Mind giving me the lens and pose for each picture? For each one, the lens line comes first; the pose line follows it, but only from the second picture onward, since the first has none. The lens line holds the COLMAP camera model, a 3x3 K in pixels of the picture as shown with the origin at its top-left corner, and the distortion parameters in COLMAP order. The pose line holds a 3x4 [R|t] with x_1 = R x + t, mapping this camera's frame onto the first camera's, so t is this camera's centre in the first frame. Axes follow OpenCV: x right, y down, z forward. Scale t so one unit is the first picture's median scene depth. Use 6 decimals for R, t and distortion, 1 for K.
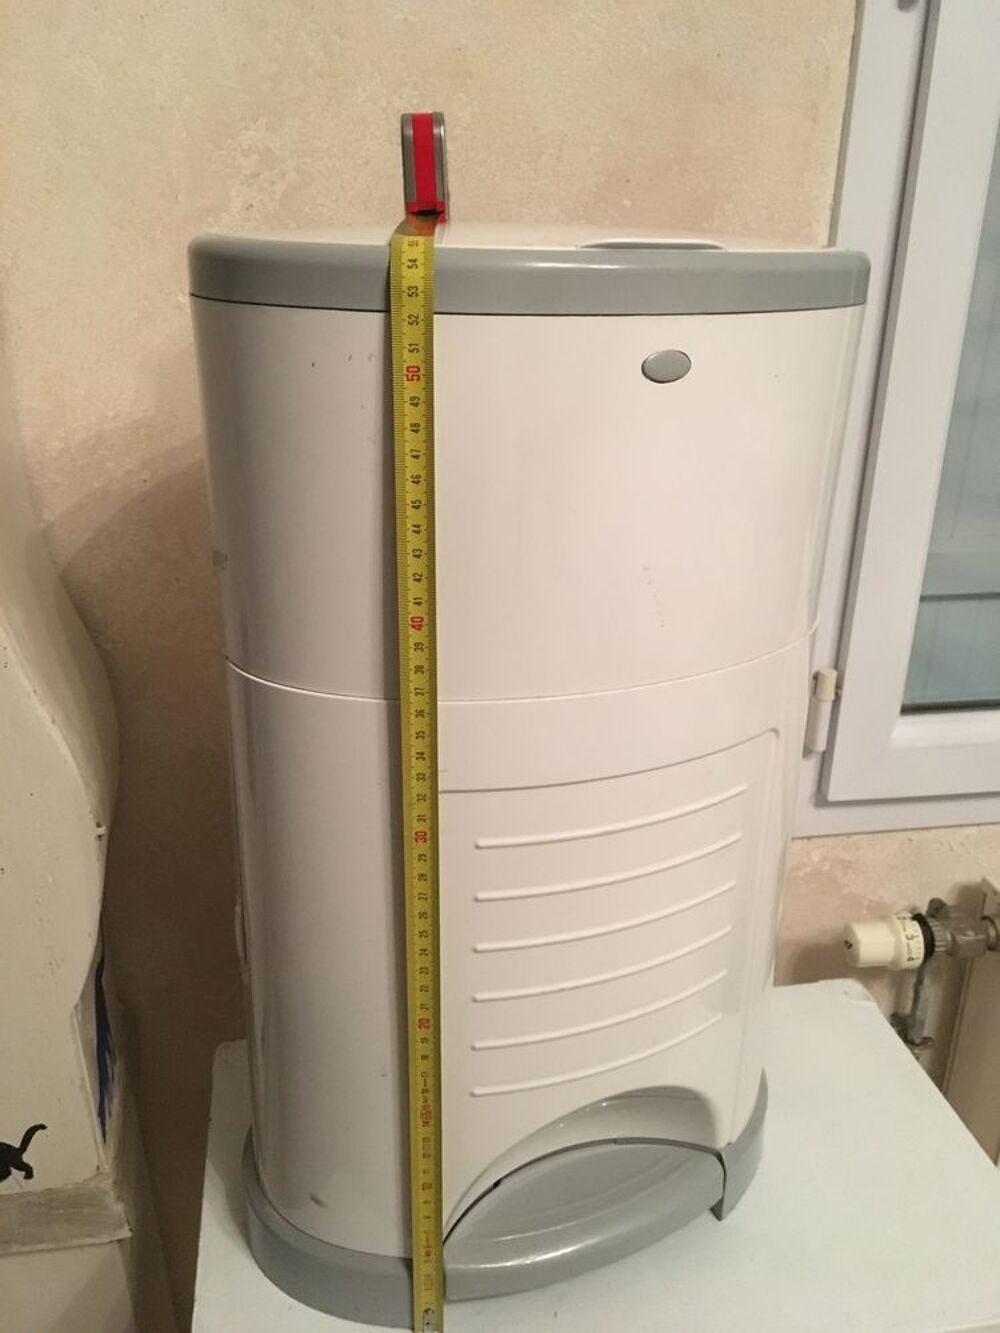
lens RADIAL K [[1140.6, 0, 501.1], [0, 1140.6, 664.0], [0, 0, 1]] dist [0.060605, -0.089931]
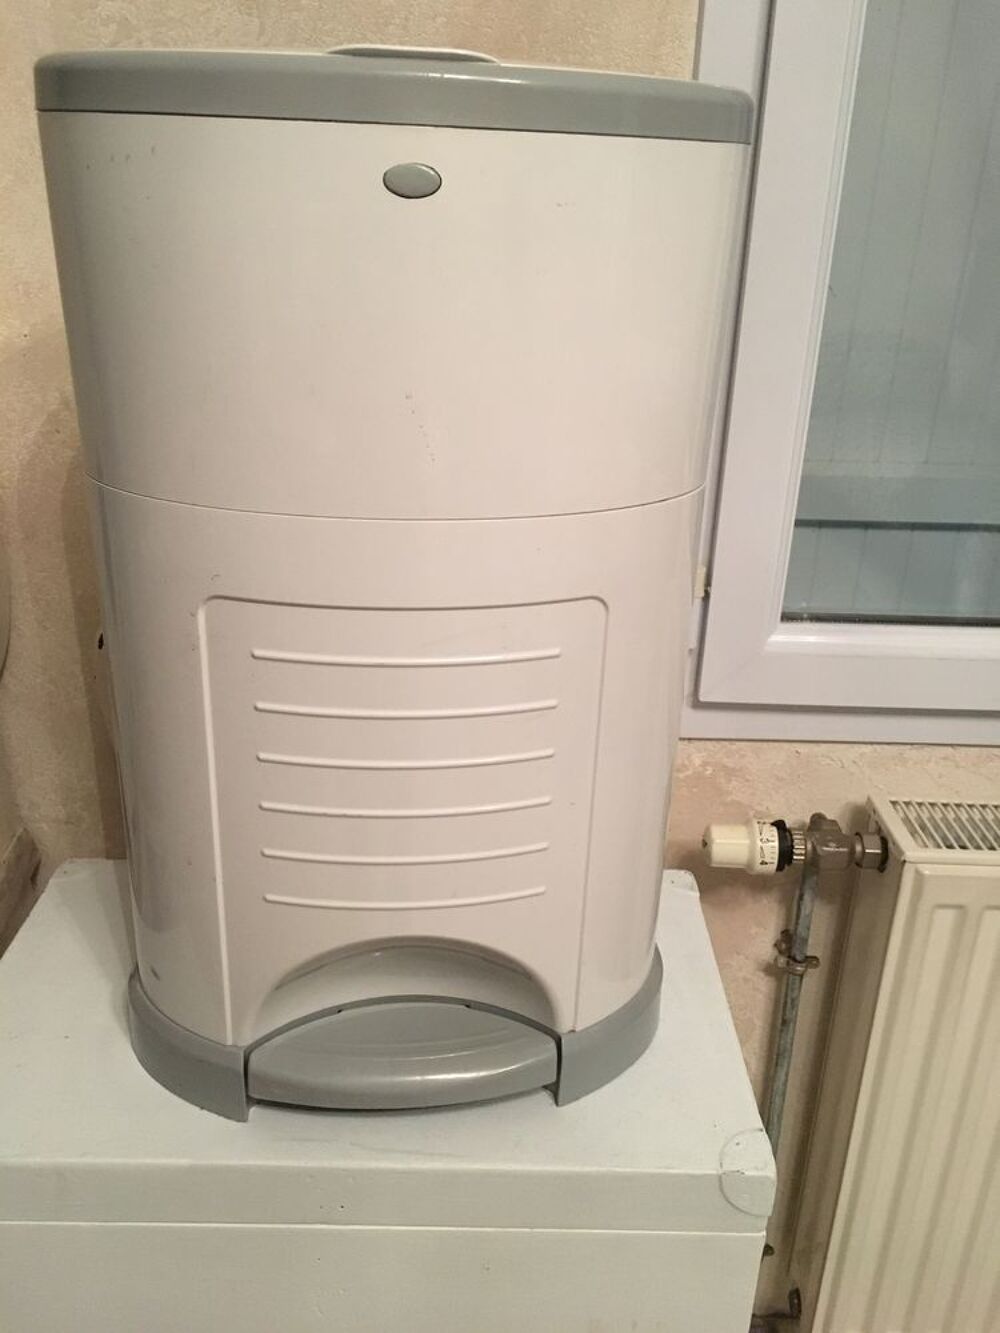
lens RADIAL K [[1140.6, 0, 508.0], [0, 1140.6, 666.5], [0, 0, 1]] dist [0.060605, -0.089931]
pose [[0.985805, 0.077272, -0.149053, 0.347222], [-0.072351, 0.996649, 0.038171, 0.082507], [0.151503, -0.026845, 0.988092, -0.014431]]
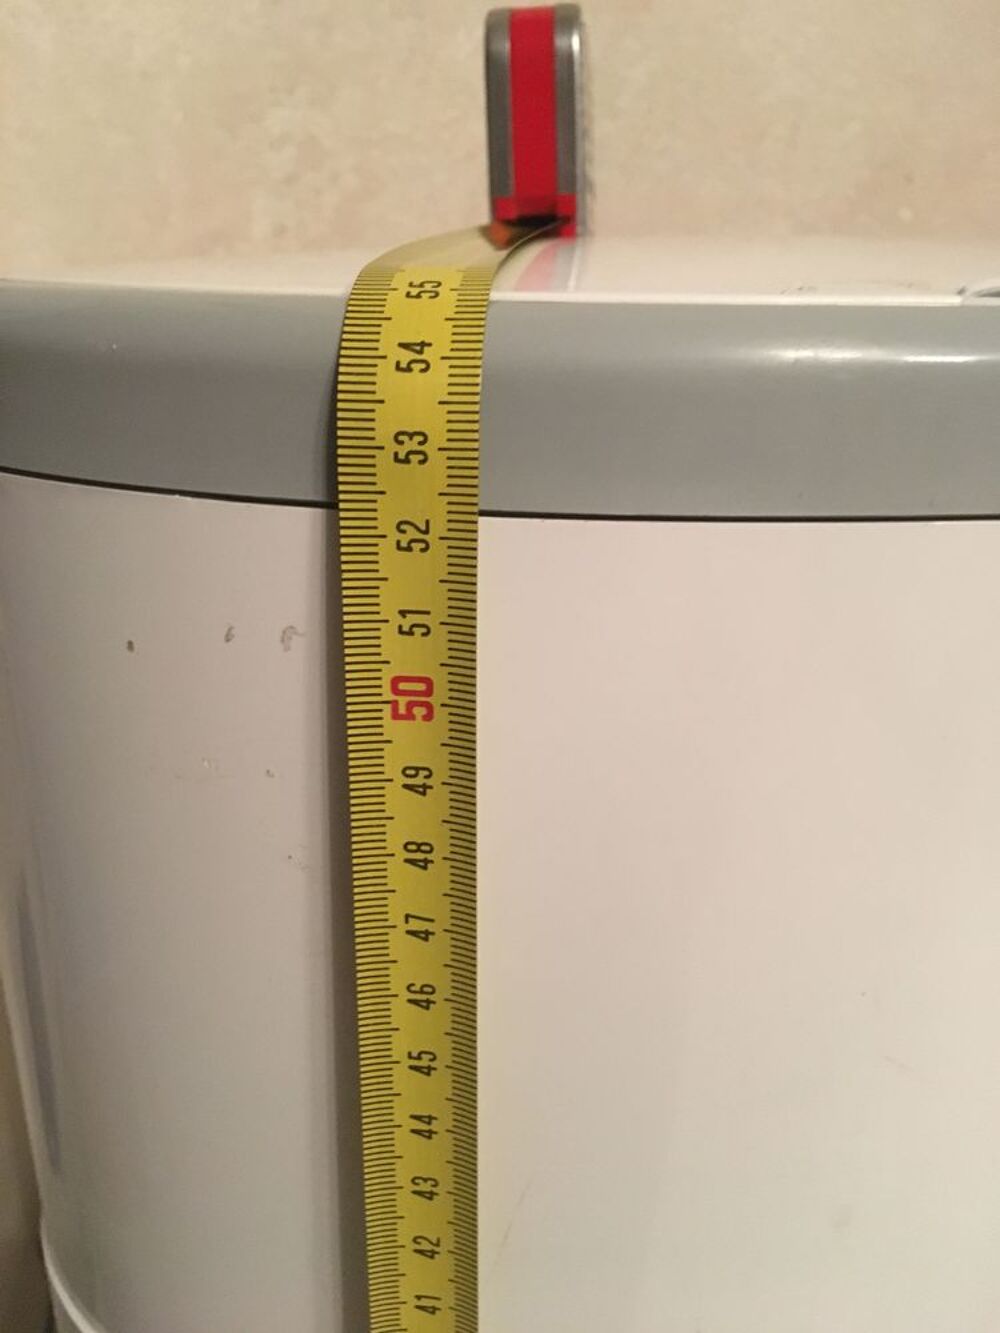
lens RADIAL K [[1140.6, 0, 501.2], [0, 1140.6, 631.5], [0, 0, 1]] dist [0.060605, -0.089931]
pose [[0.989326, 0.034956, -0.141463, -0.005902], [-0.042929, 0.997633, -0.053710, -0.153191], [0.139251, 0.059210, 0.988485, 0.416442]]
